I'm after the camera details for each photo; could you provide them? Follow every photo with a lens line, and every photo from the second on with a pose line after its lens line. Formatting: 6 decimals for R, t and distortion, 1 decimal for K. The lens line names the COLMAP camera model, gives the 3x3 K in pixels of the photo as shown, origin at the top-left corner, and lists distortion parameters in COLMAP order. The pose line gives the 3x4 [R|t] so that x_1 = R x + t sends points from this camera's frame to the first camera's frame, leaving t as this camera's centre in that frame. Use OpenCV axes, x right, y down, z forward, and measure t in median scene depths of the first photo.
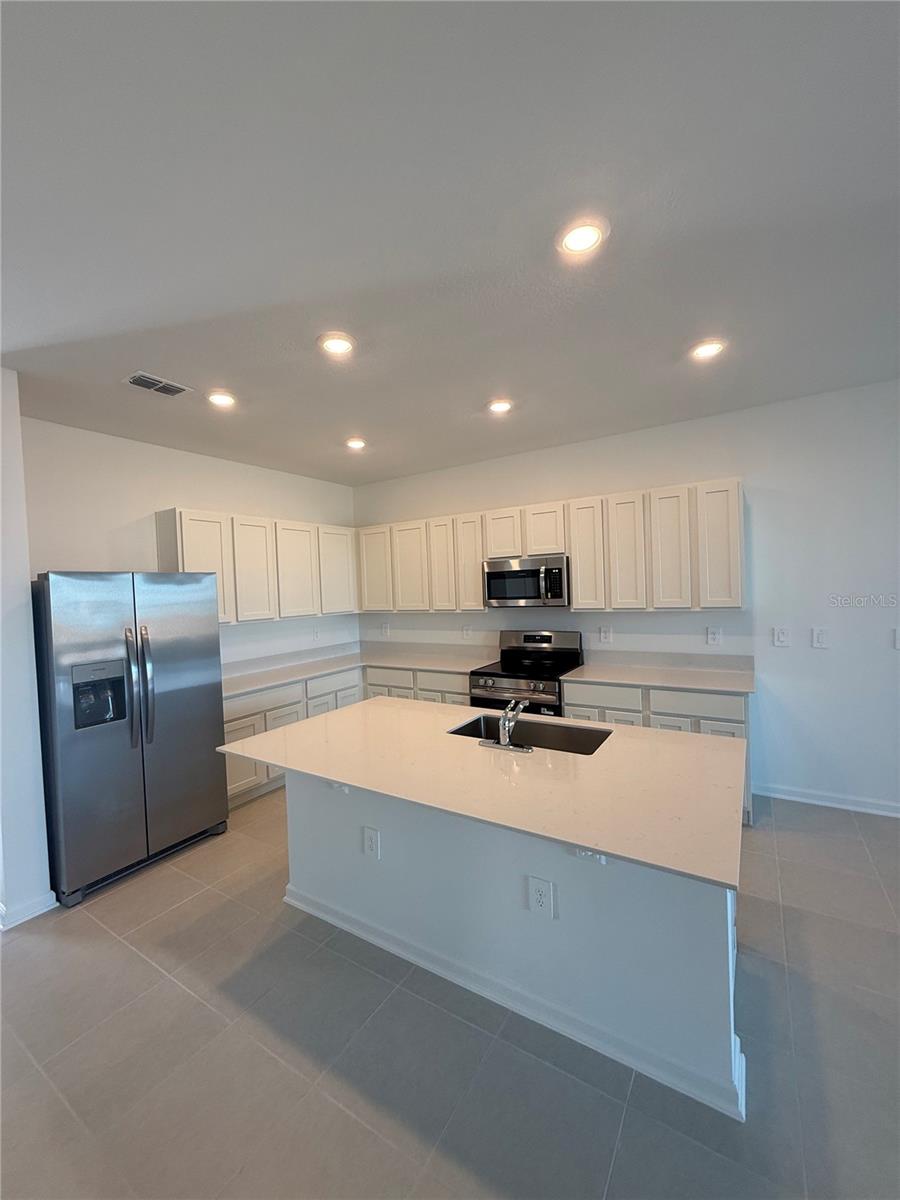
lens RADIAL K [[480.7, 0, 455.5], [0, 480.7, 601.1], [0, 0, 1]] dist [0.001741, 0.000019]
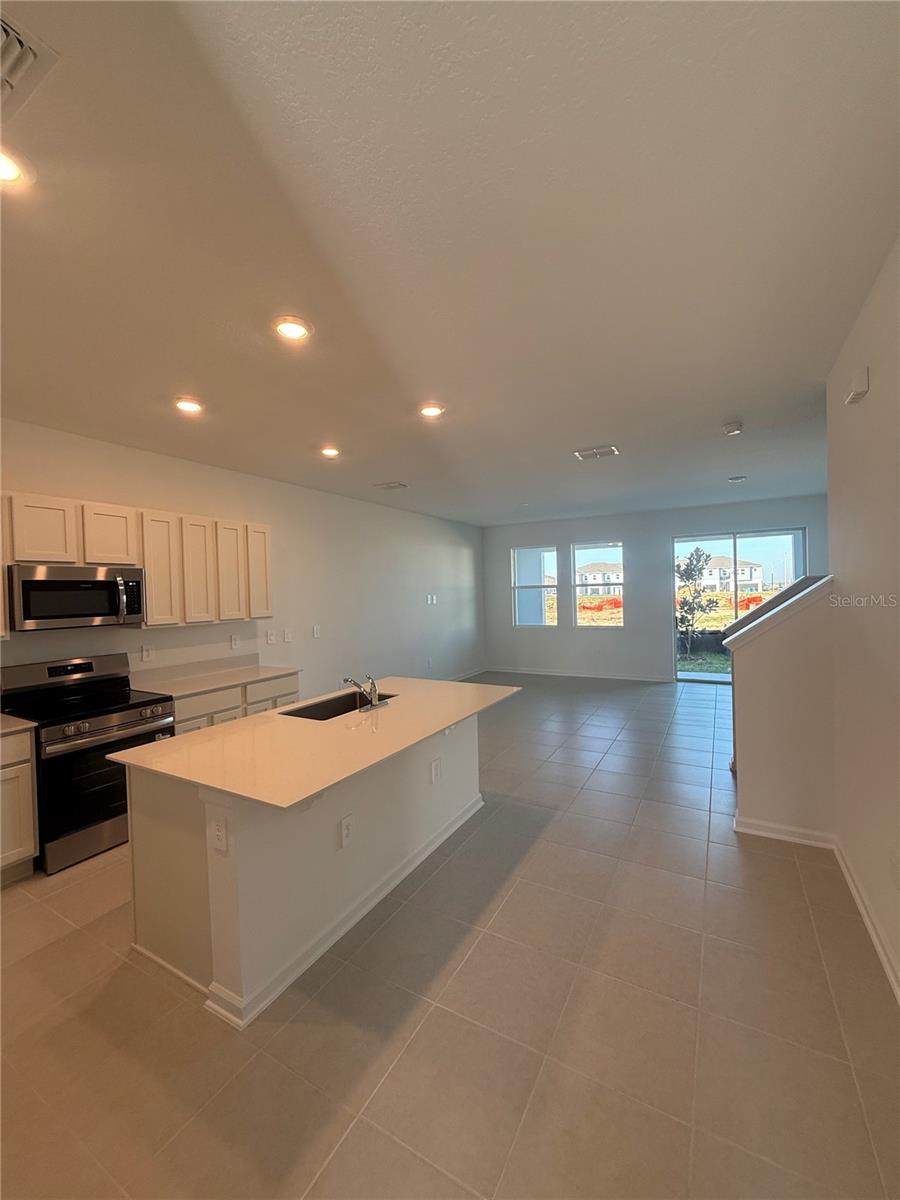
lens RADIAL K [[480.7, 0, 455.3], [0, 480.7, 597.6], [0, 0, 1]] dist [0.001741, 0.000019]
pose [[-0.056233, 0.025616, 0.998089, -0.715845], [0.056254, 0.998164, -0.022449, 0.016216], [-0.996832, 0.054884, -0.057571, 0.453751]]
